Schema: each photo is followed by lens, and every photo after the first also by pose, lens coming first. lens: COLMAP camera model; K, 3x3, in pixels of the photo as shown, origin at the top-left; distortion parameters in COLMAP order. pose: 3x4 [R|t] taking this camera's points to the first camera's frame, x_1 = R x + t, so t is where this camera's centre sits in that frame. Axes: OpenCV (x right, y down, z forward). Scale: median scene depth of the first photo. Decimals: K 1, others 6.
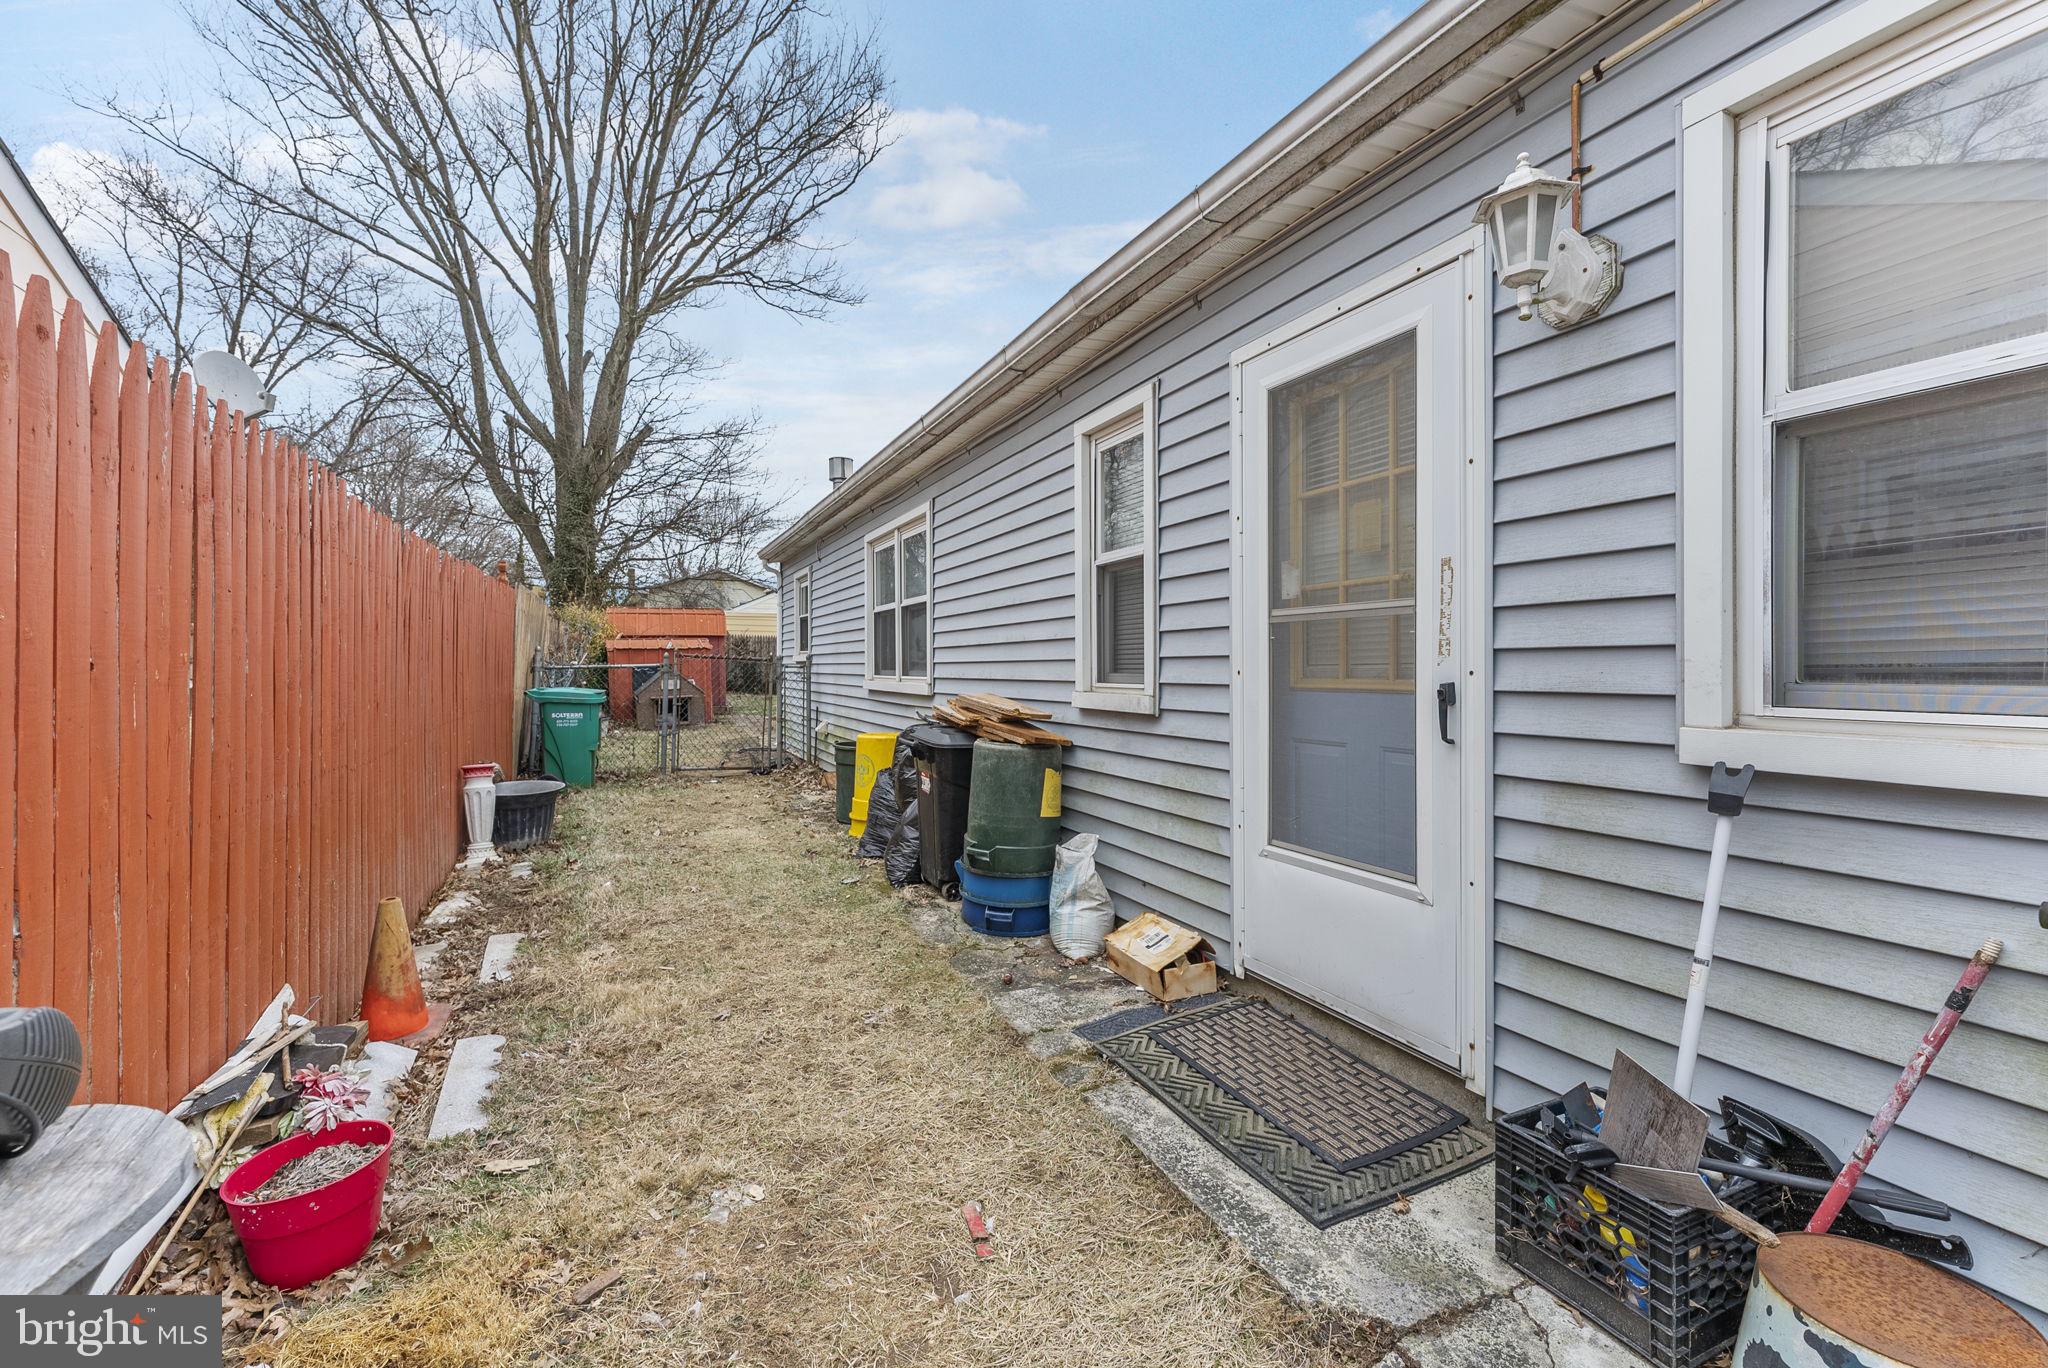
lens RADIAL K [[838.6, 0, 1020.6], [0, 838.6, 677.1], [0, 0, 1]] dist [-0.001283, -0.001133]
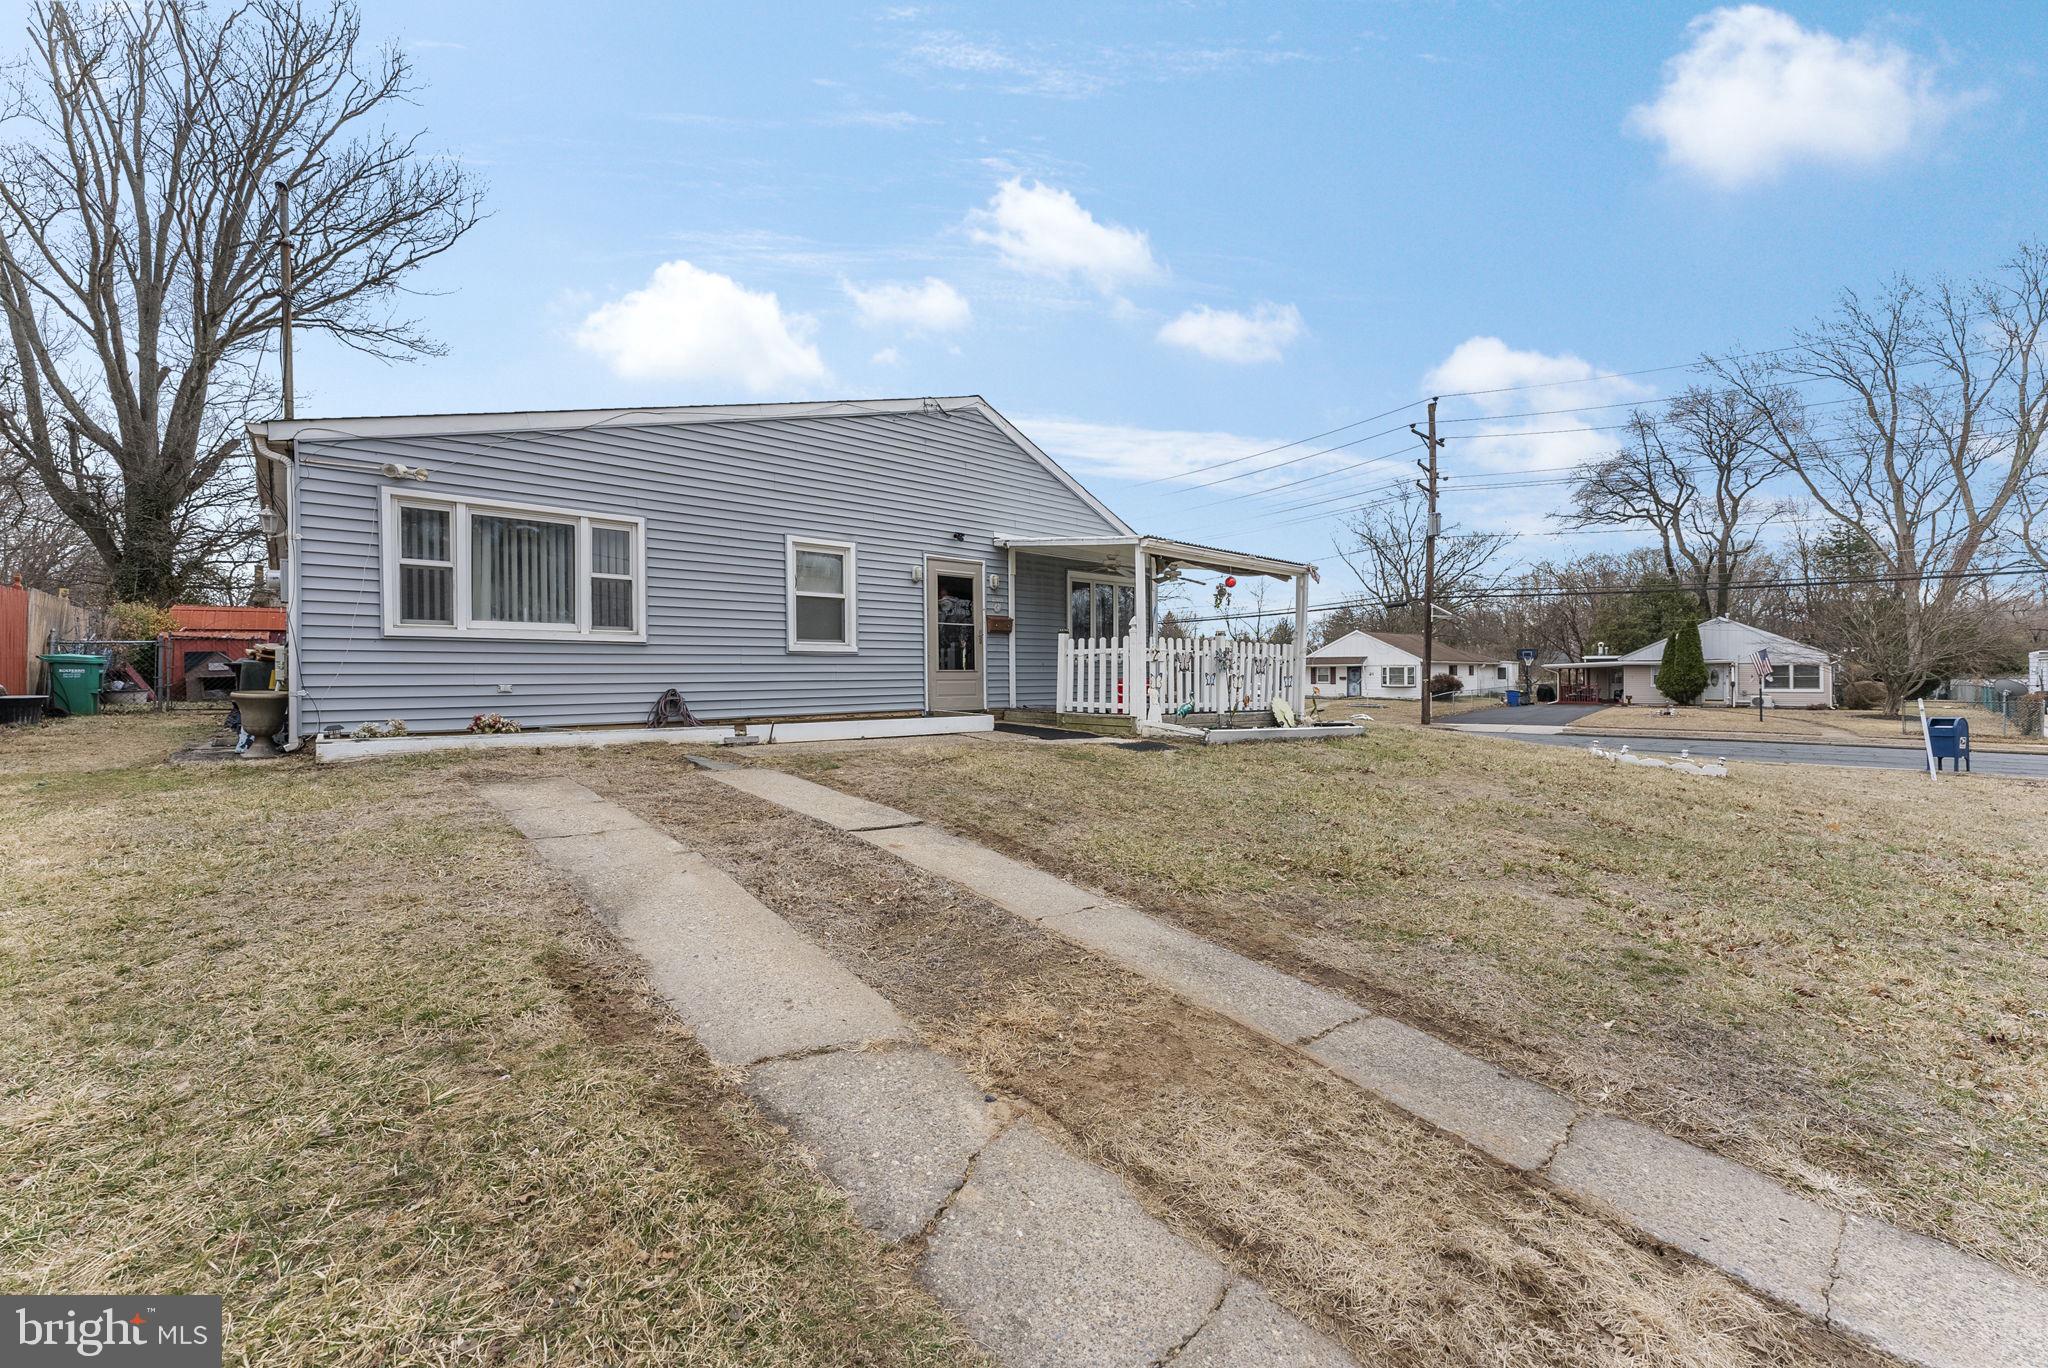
lens RADIAL K [[789.8, 0, 1013.8], [0, 789.8, 678.6], [0, 0, 1]] dist [-0.011213, 0.000429]
pose [[0.951741, -0.010964, 0.306707, 0.233330], [0.011065, 0.999938, 0.001407, 0.024899], [-0.306703, 0.002055, 0.951803, -0.316379]]
